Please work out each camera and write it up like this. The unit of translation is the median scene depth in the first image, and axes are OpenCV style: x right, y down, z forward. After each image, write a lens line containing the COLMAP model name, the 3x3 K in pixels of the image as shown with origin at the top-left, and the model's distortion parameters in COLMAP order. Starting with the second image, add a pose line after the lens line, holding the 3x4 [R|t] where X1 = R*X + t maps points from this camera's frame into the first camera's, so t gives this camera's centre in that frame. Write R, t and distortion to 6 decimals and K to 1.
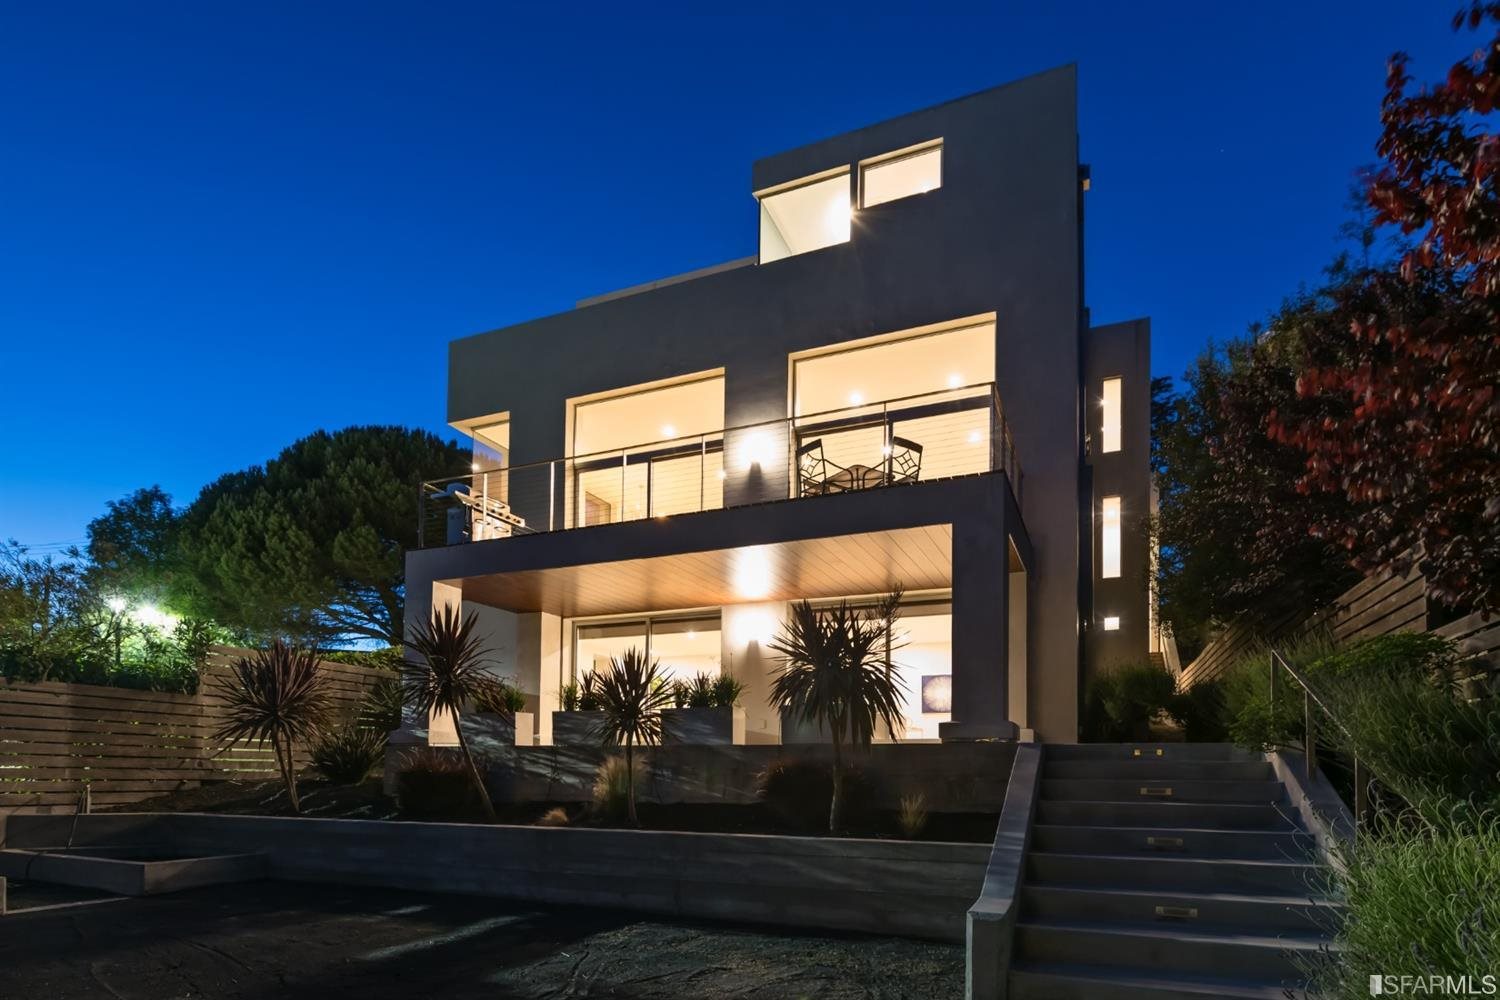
lens RADIAL K [[803.2, 0, 750.0], [0, 803.2, 501.9], [0, 0, 1]] dist [0.004966, 0.000167]
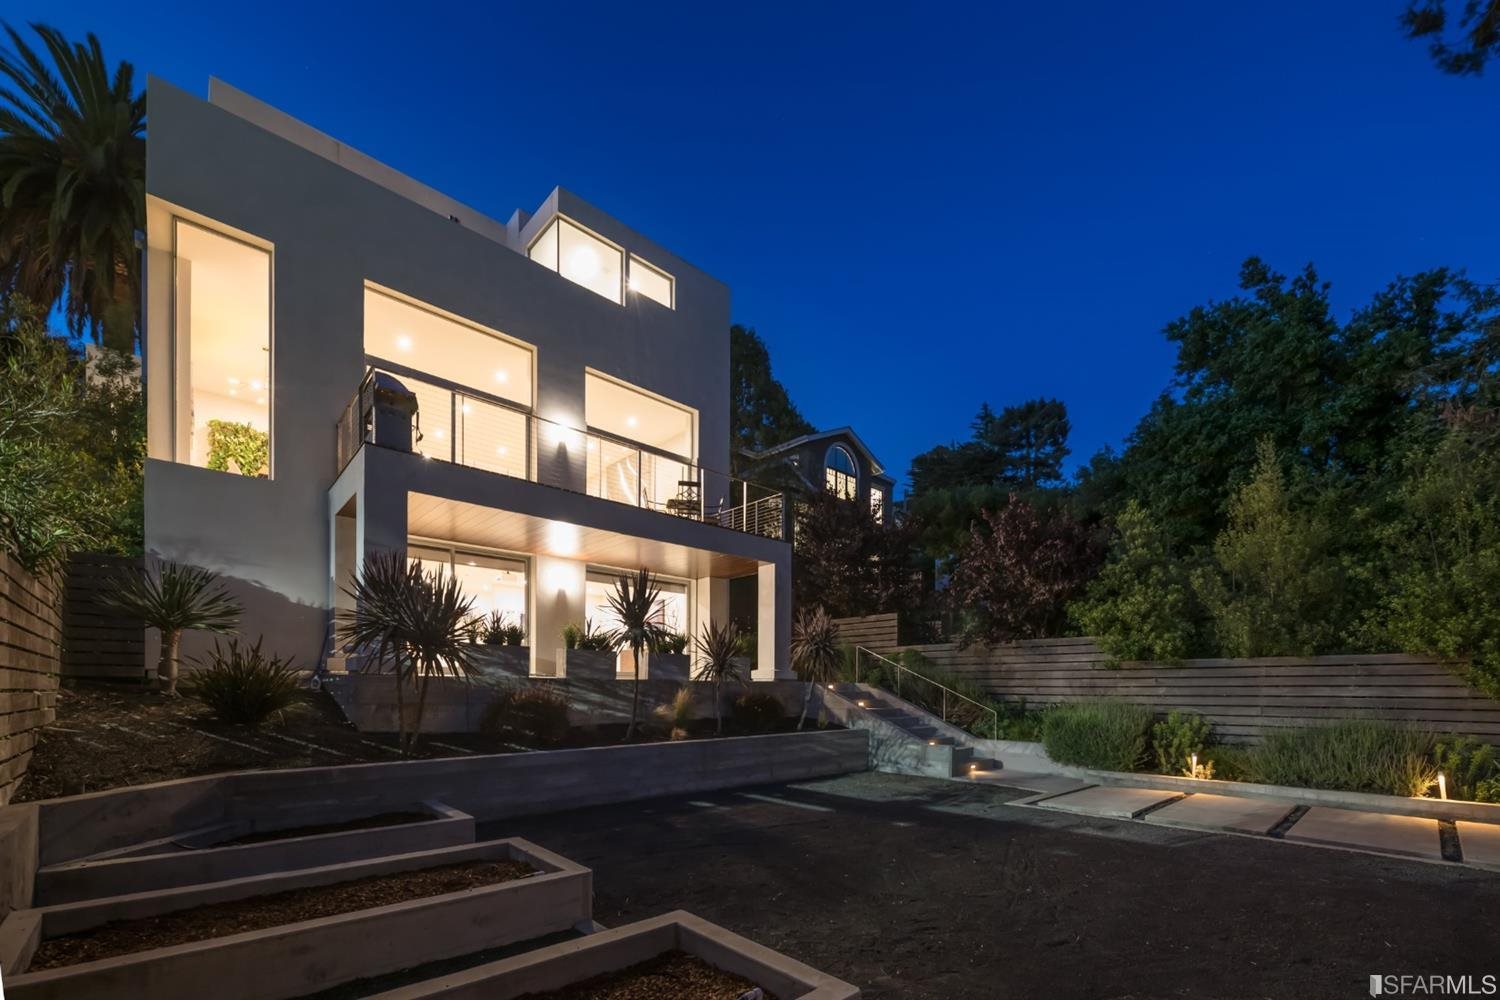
lens RADIAL K [[664.6, 0, 749.8], [0, 664.6, 499.3], [0, 0, 1]] dist [-0.001218, -0.001456]
pose [[0.354720, 0.252644, 0.900191, -1.047346], [-0.292060, 0.944562, -0.150010, 0.123286], [-0.888186, -0.209698, 0.408843, 0.418310]]
